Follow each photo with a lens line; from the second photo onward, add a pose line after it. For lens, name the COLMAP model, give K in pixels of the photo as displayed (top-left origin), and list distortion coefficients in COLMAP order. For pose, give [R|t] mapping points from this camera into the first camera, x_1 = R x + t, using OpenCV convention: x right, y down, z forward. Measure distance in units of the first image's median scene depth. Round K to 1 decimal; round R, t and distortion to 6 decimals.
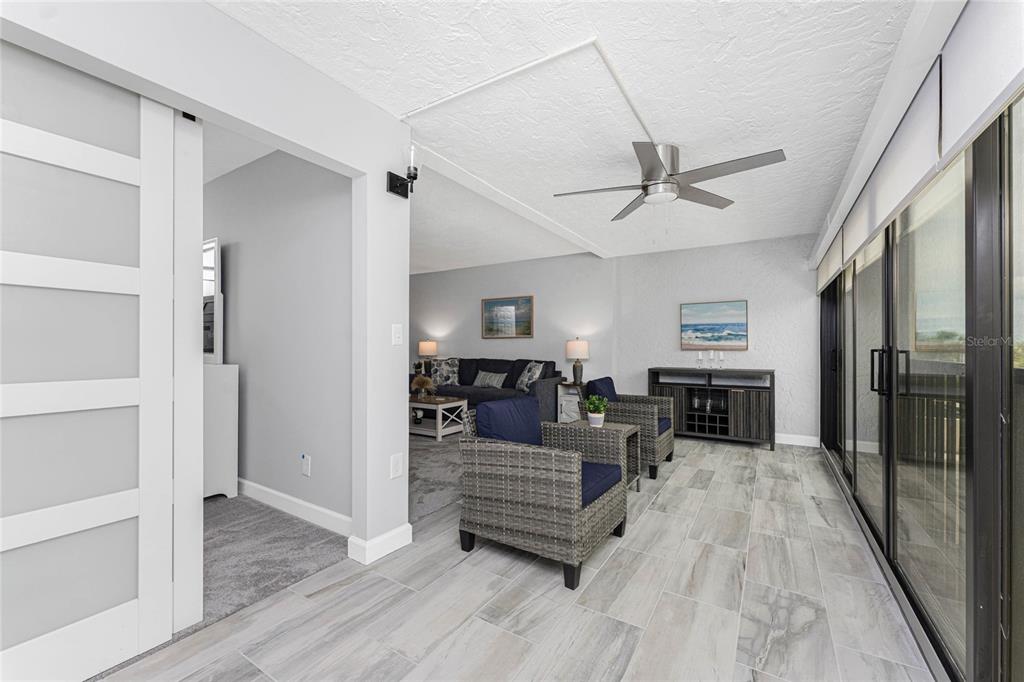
lens RADIAL K [[414.5, 0, 513.7], [0, 414.5, 346.3], [0, 0, 1]] dist [0.001861, 0.000058]
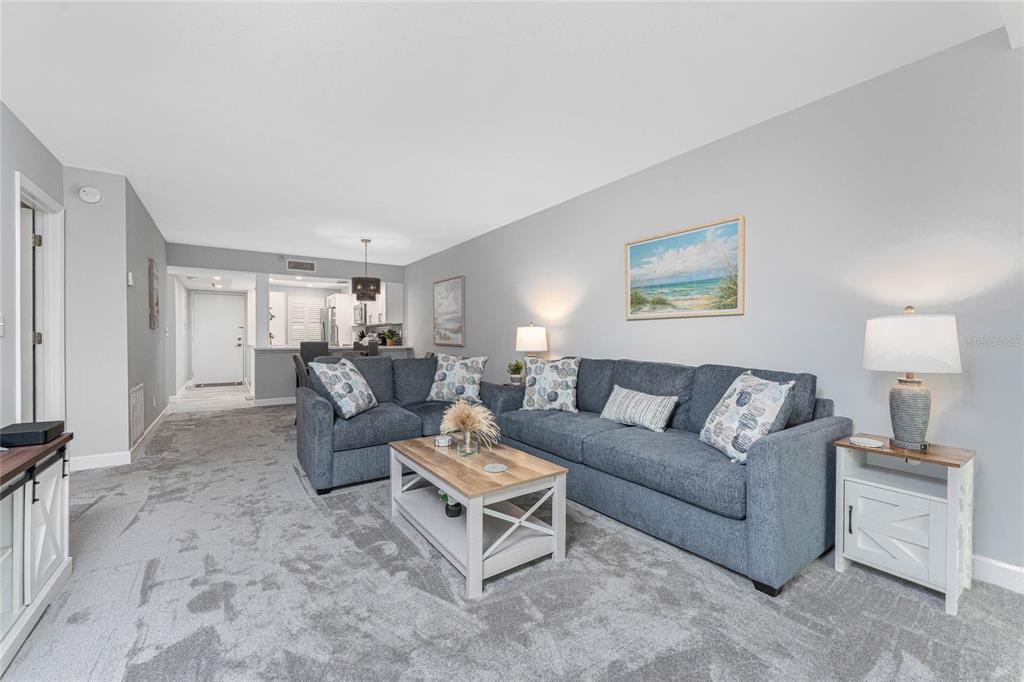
lens RADIAL K [[414.5, 0, 519.4], [0, 414.5, 343.9], [0, 0, 1]] dist [0.001861, 0.000058]
pose [[0.927692, 0.010985, -0.373185, -0.008087], [-0.004601, 0.999828, 0.017993, 0.002306], [0.373318, -0.014975, 0.927582, 0.524134]]
